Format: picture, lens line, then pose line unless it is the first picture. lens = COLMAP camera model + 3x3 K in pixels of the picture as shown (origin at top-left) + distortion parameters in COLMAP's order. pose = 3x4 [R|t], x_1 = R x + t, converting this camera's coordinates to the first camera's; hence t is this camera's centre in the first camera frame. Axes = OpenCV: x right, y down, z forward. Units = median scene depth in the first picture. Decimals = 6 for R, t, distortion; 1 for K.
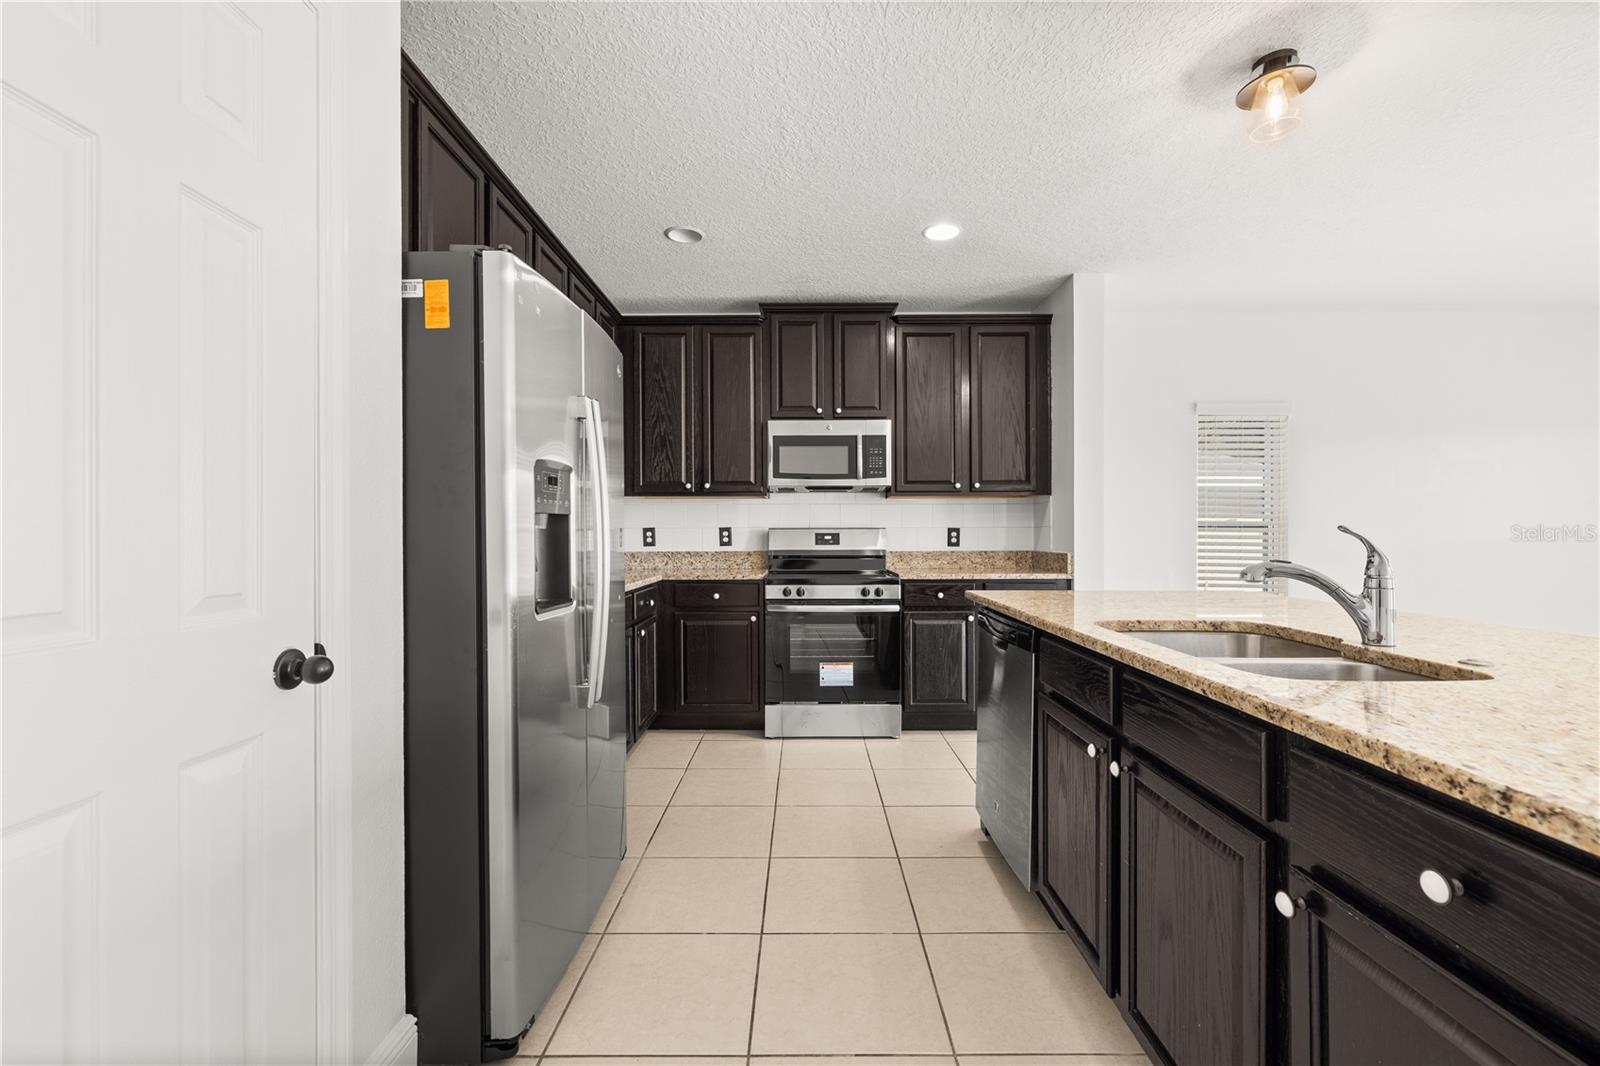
lens RADIAL K [[675.7, 0, 804.6], [0, 675.7, 535.3], [0, 0, 1]] dist [0.001644, 0.000408]
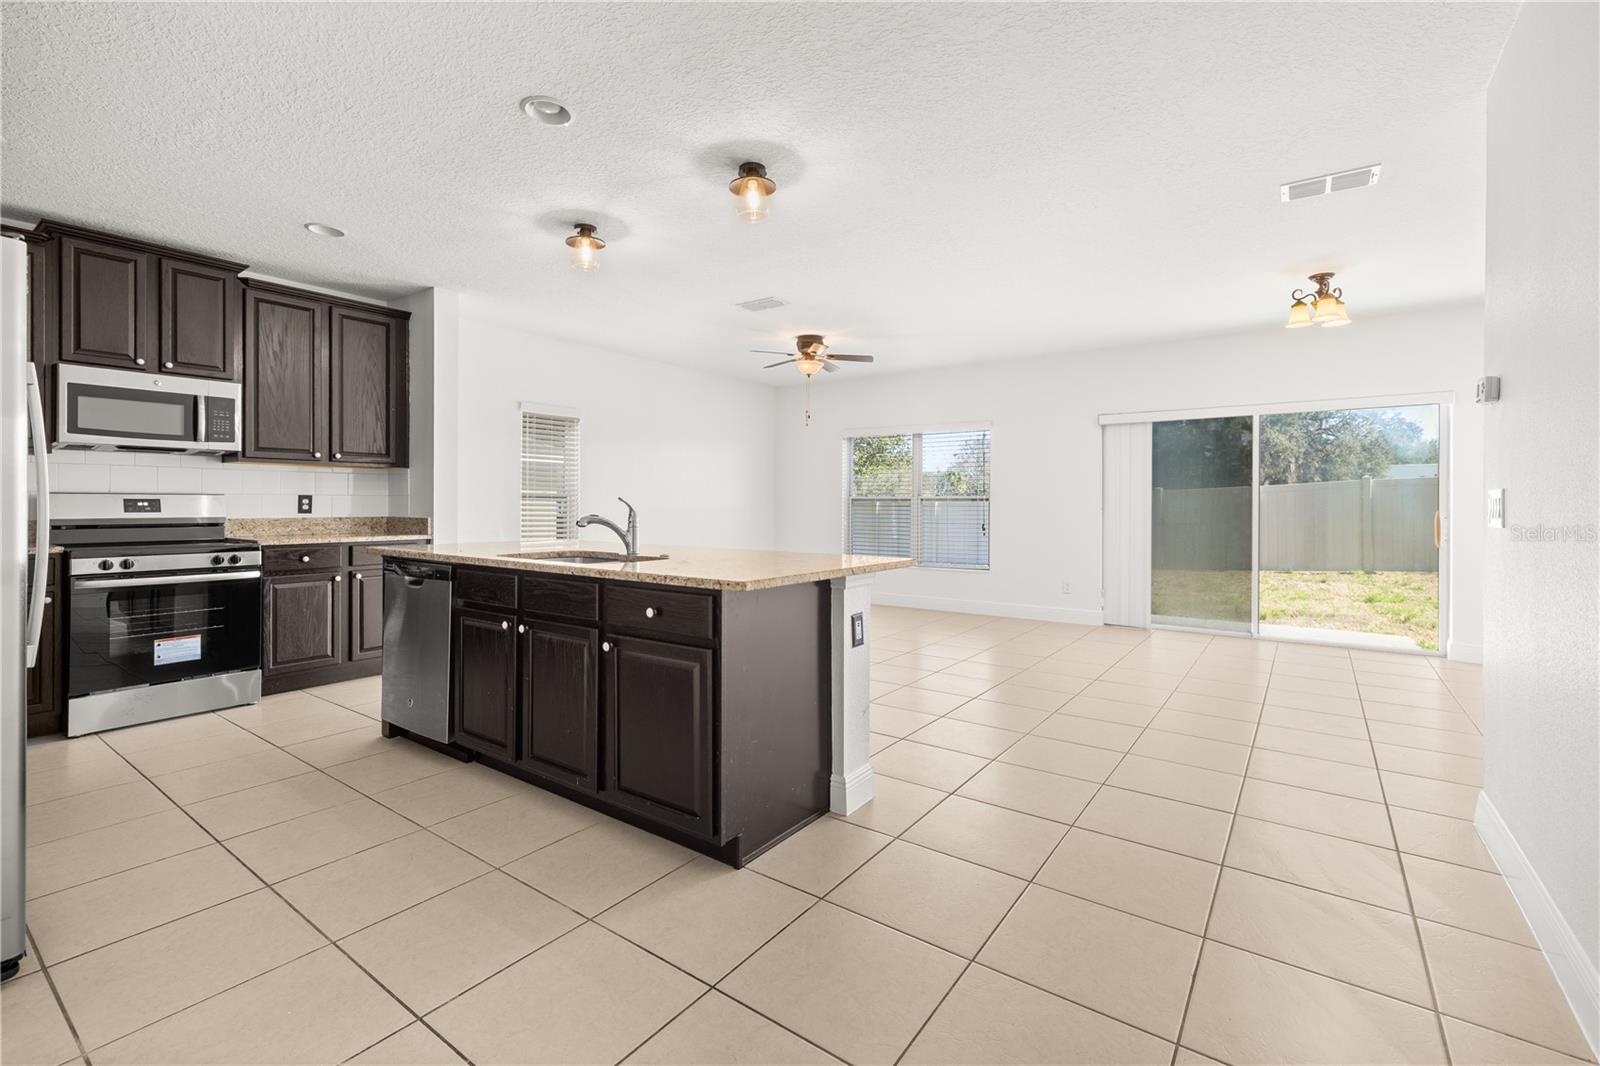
lens RADIAL K [[698.4, 0, 796.2], [0, 698.4, 504.2], [0, 0, 1]] dist [0.001786, 0.000493]
pose [[0.587613, 0.003703, 0.809134, -0.217712], [-0.003171, 0.999992, -0.002274, 0.003155], [-0.809136, -0.001230, 0.587620, -0.244407]]
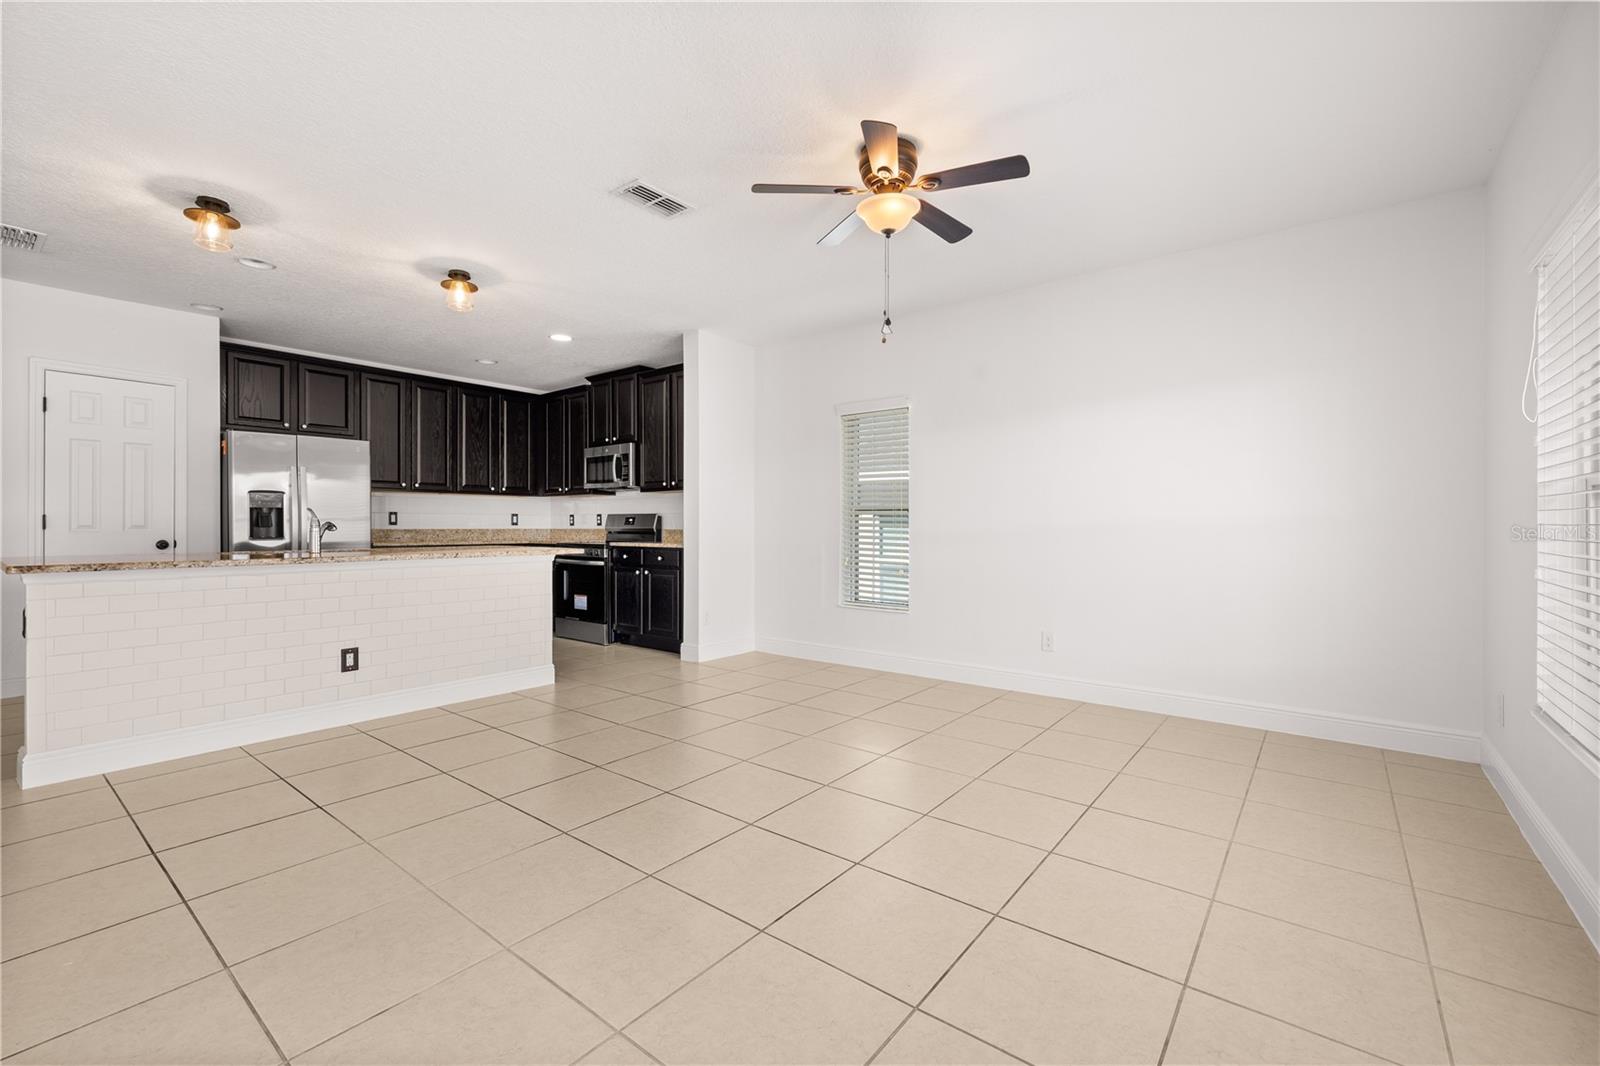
lens RADIAL K [[674.0, 0, 800.6], [0, 674.0, 528.3], [0, 0, 1]] dist [0.001327, 0.000095]
pose [[0.787317, 0.005288, -0.616525, 1.375587], [-0.004608, 0.999986, 0.002693, 0.017264], [0.616531, 0.000720, 0.787331, 0.031451]]
